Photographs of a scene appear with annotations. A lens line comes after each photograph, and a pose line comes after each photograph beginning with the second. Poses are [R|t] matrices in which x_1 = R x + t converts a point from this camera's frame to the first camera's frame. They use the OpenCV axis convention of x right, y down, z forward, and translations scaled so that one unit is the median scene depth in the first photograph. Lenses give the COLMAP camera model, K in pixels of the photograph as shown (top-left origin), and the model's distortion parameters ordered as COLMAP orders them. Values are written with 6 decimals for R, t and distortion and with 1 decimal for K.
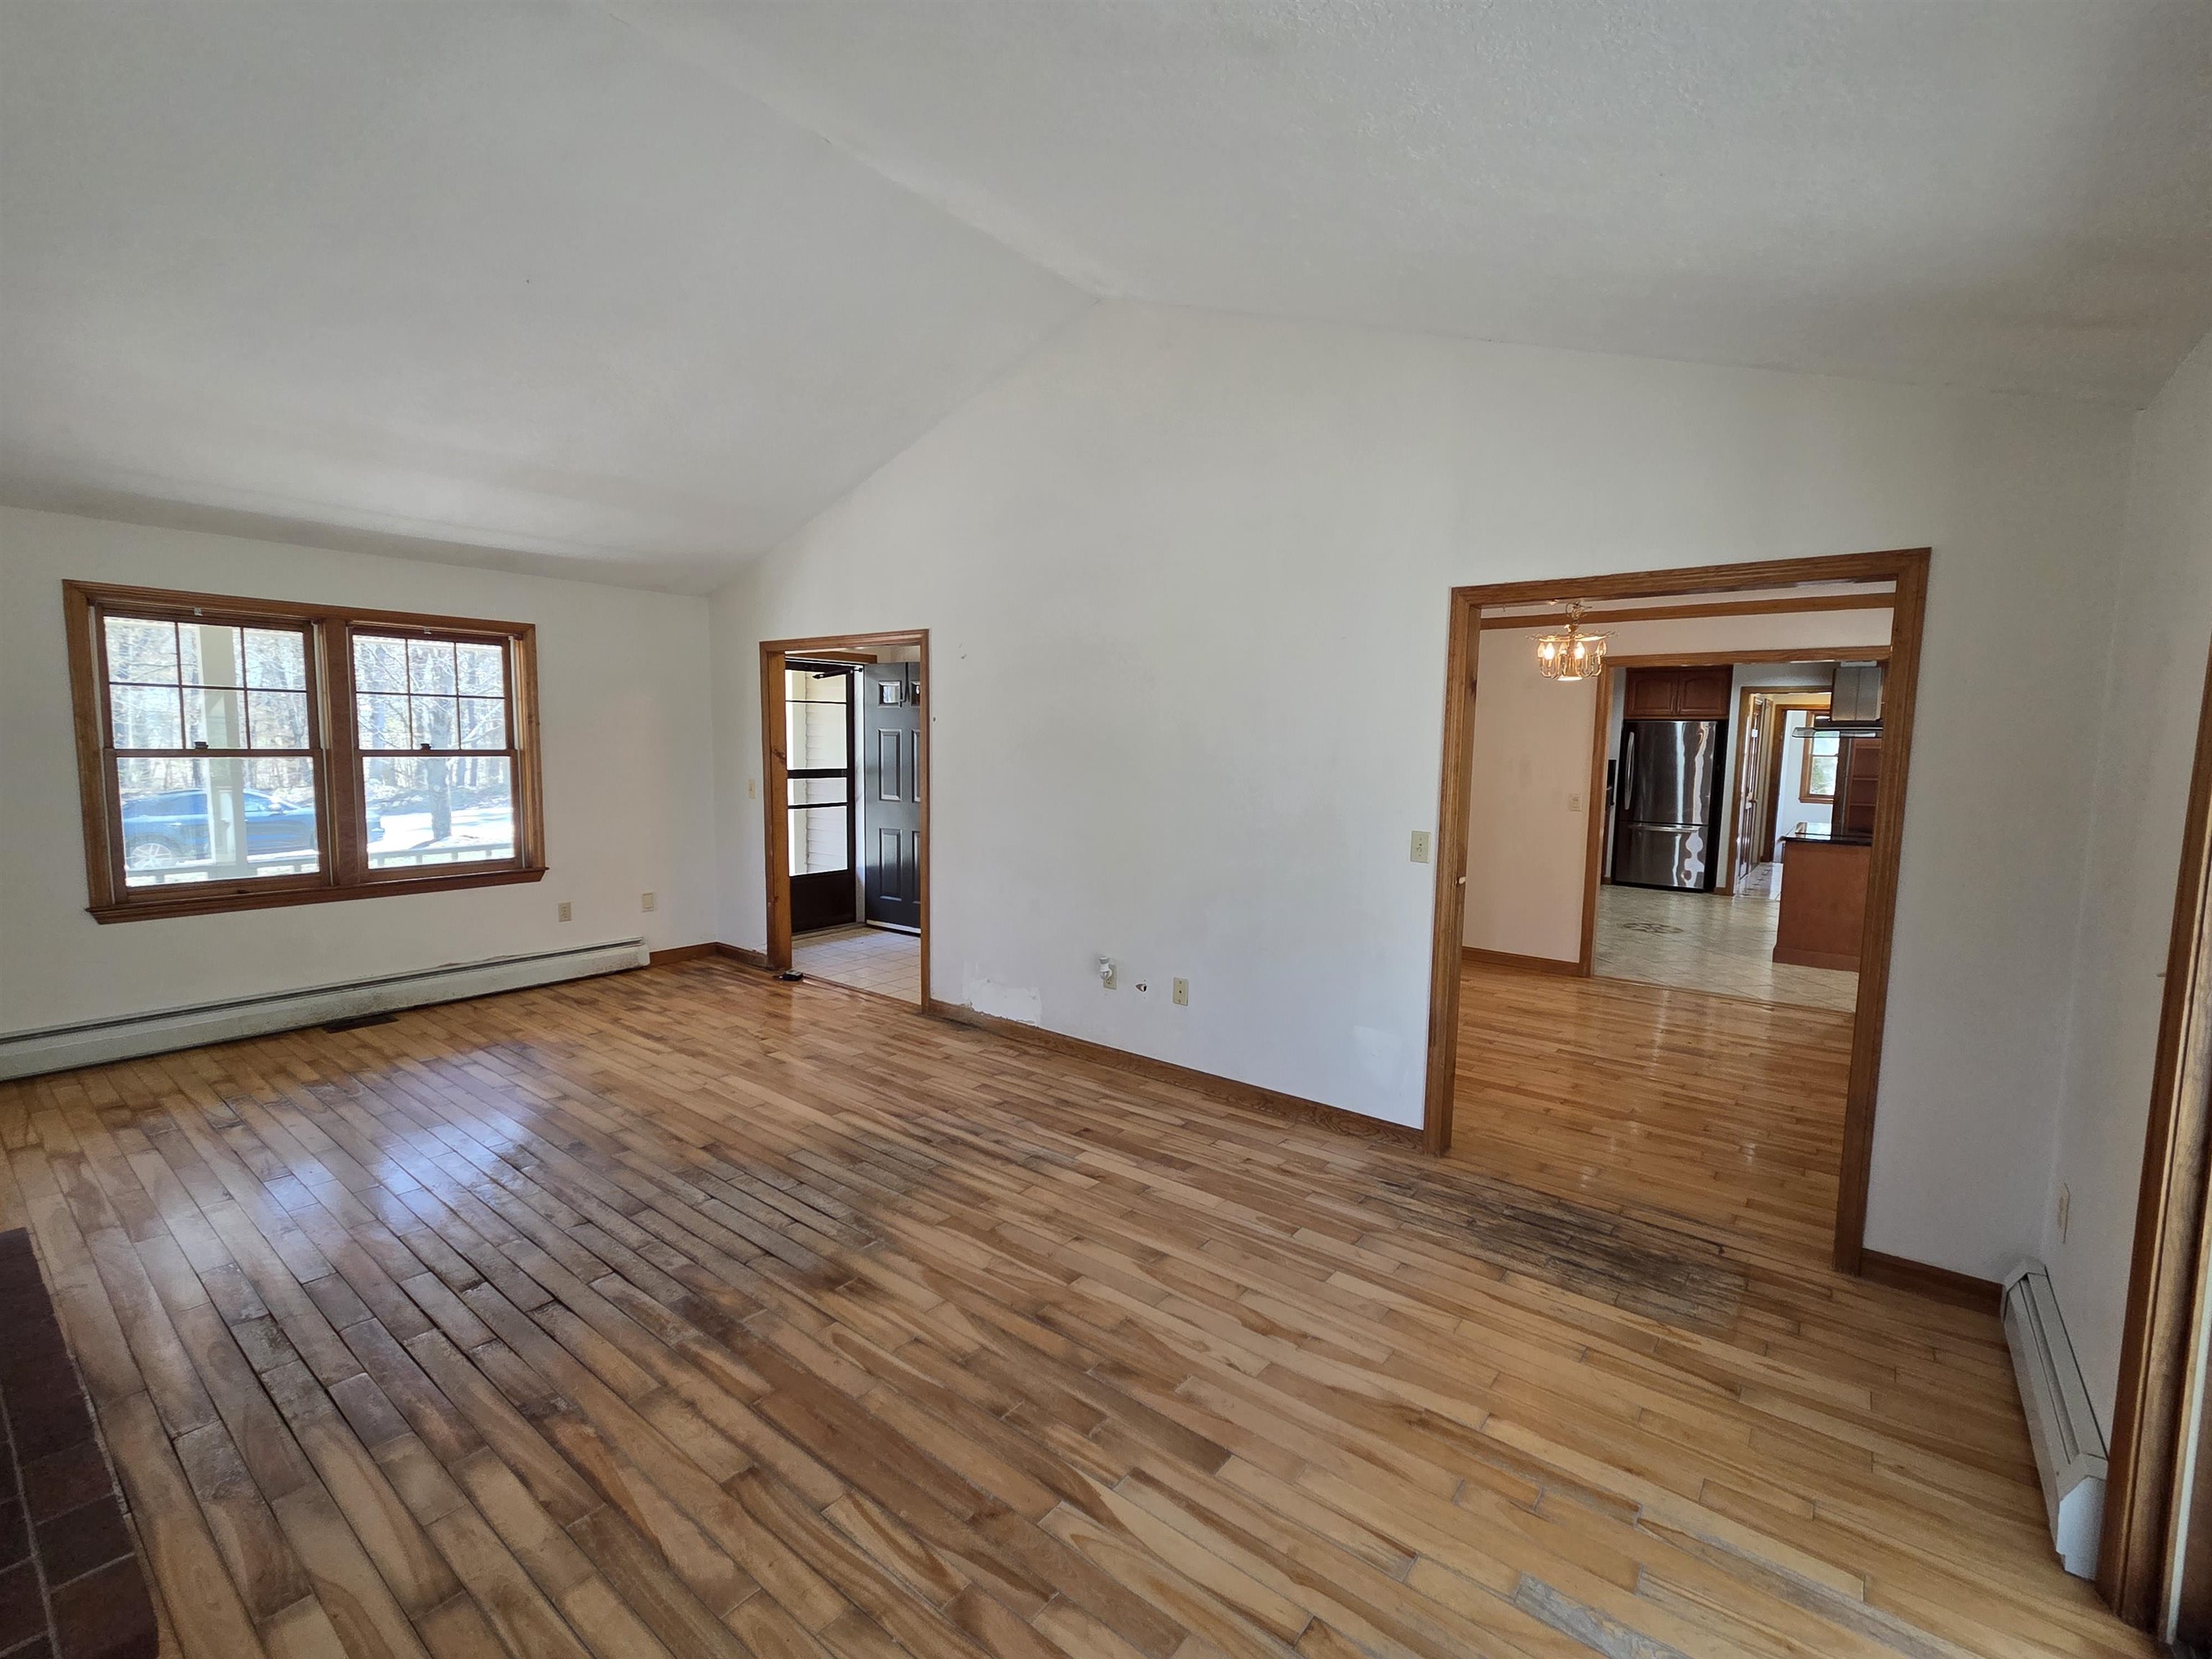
lens RADIAL K [[971.4, 0, 1109.6], [0, 971.4, 828.3], [0, 0, 1]] dist [0.001736, 0.000175]
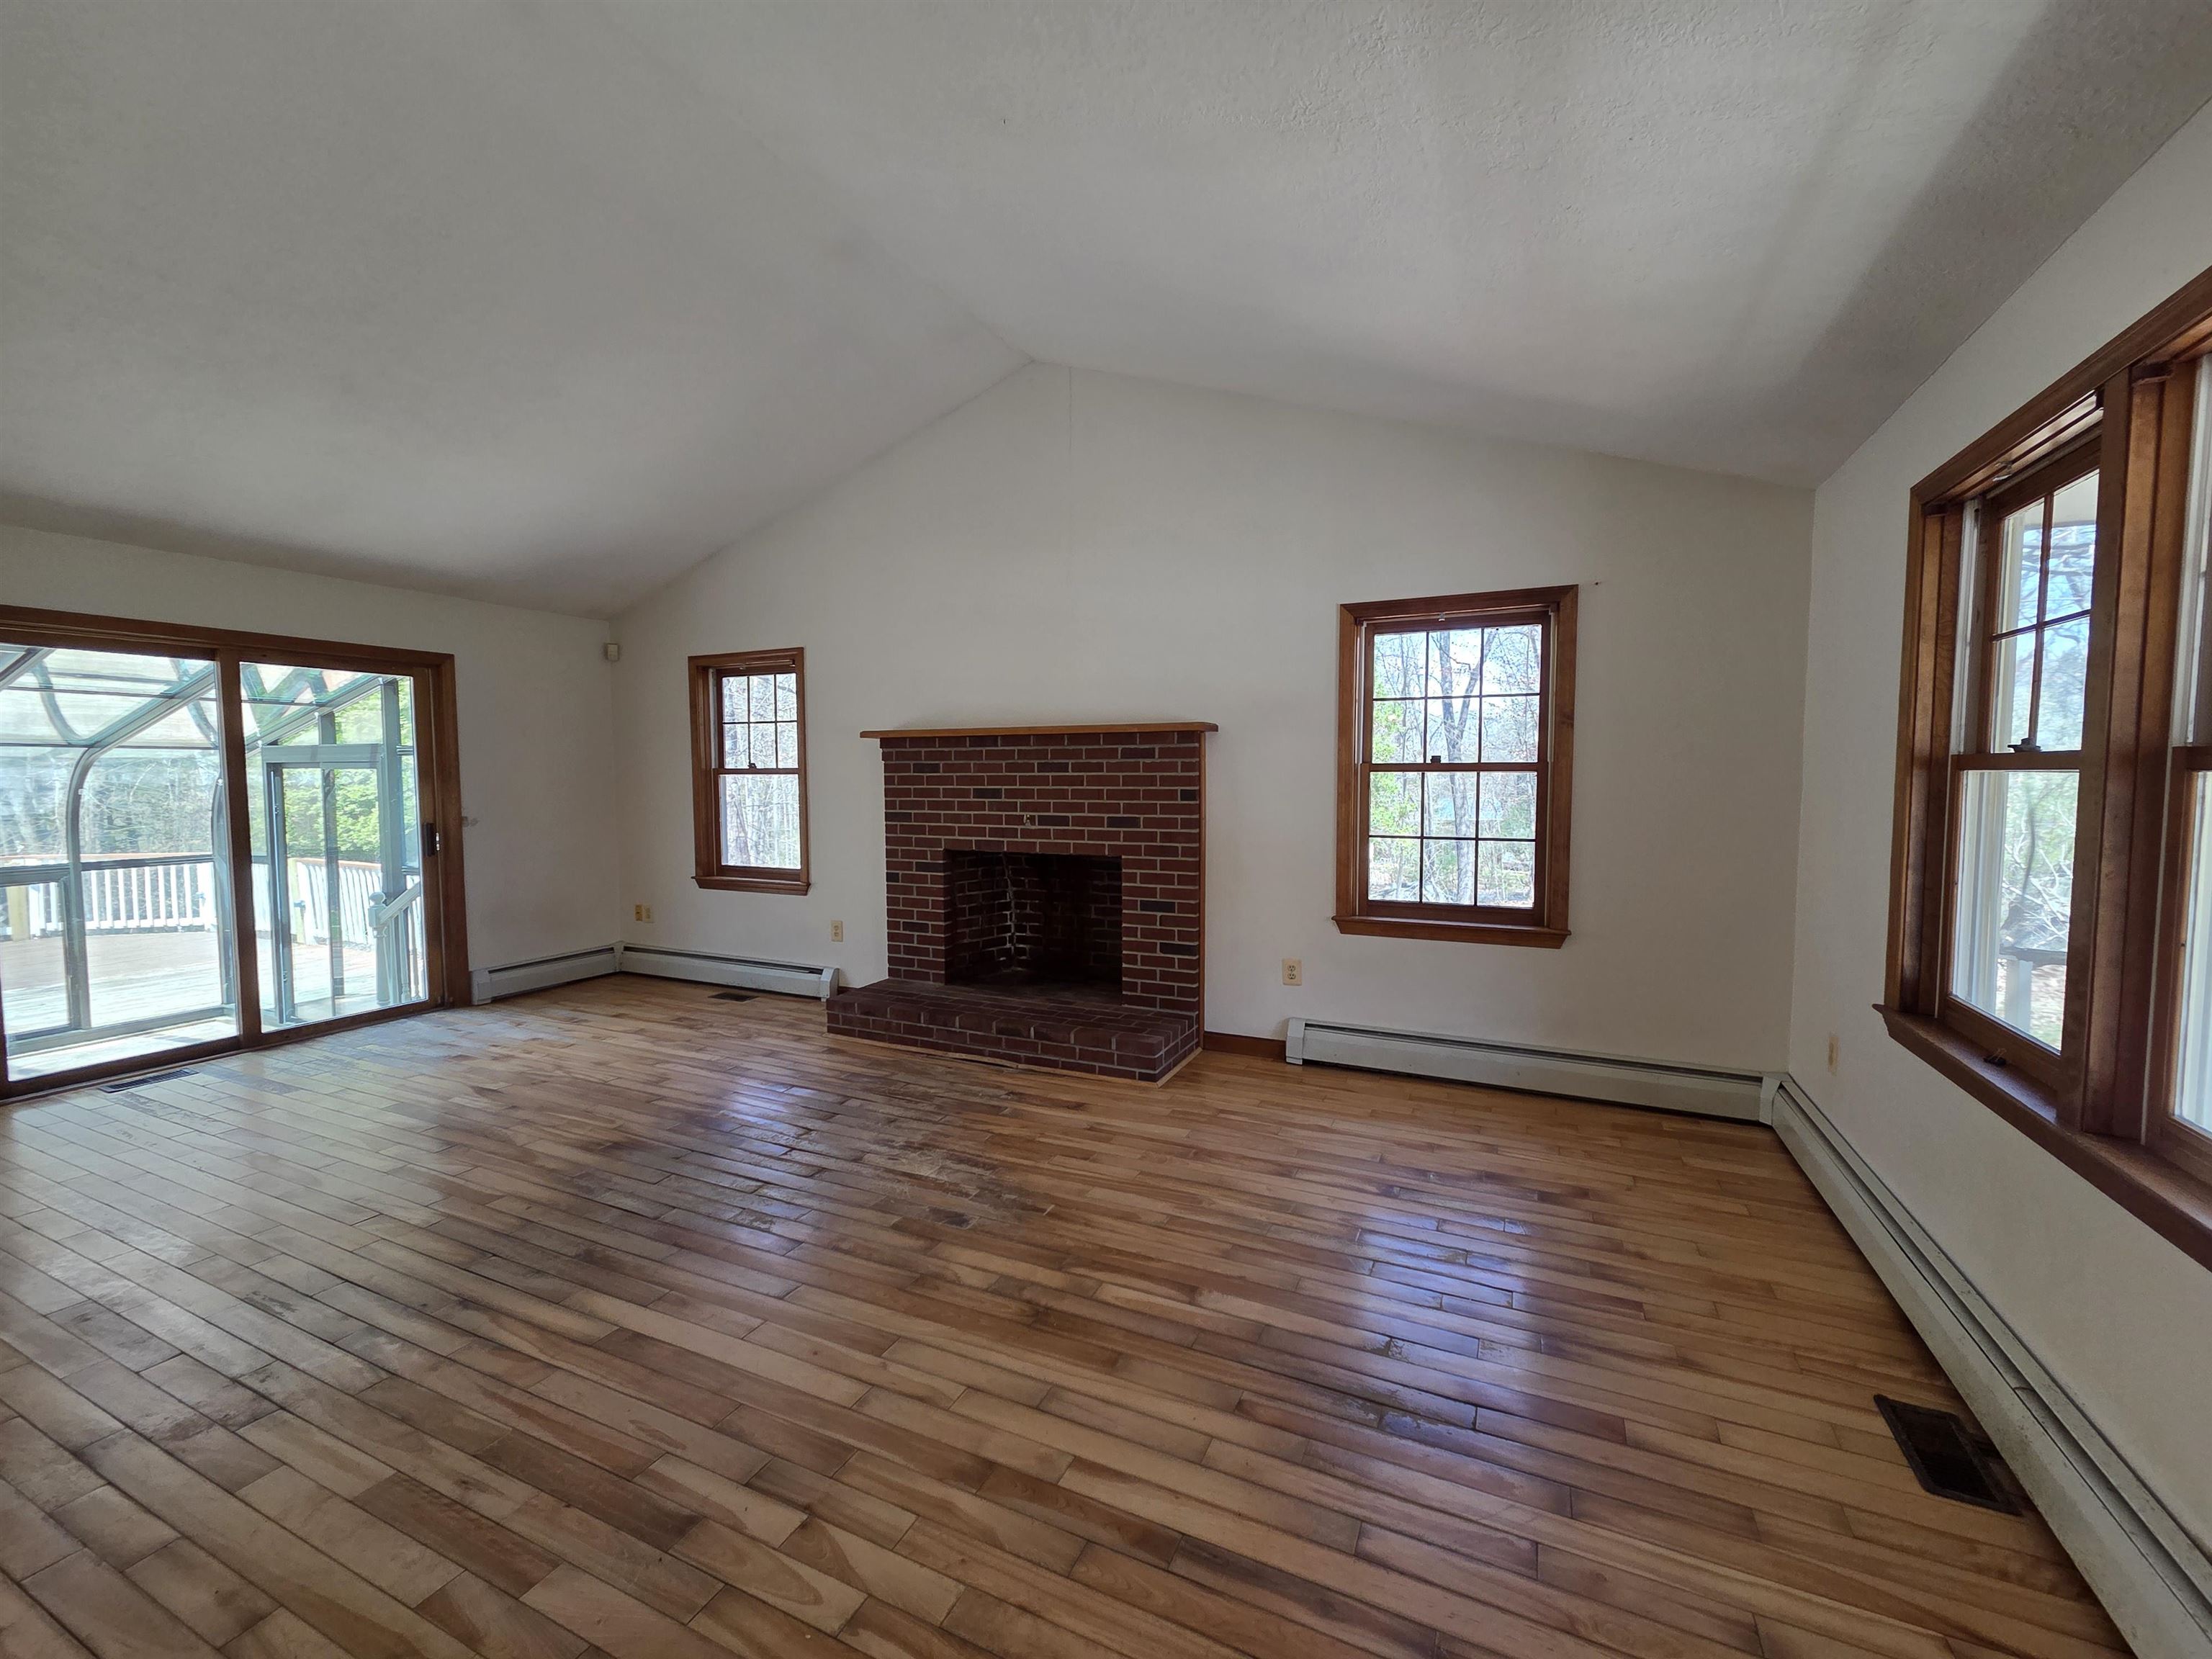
lens RADIAL K [[902.1, 0, 1098.7], [0, 902.1, 827.0], [0, 0, 1]] dist [0.002381, -0.000025]
pose [[-0.975813, -0.003579, -0.218579, -0.474013], [-0.037144, 0.988042, 0.149644, -0.116325], [0.215430, 0.154143, -0.964277, 1.632629]]
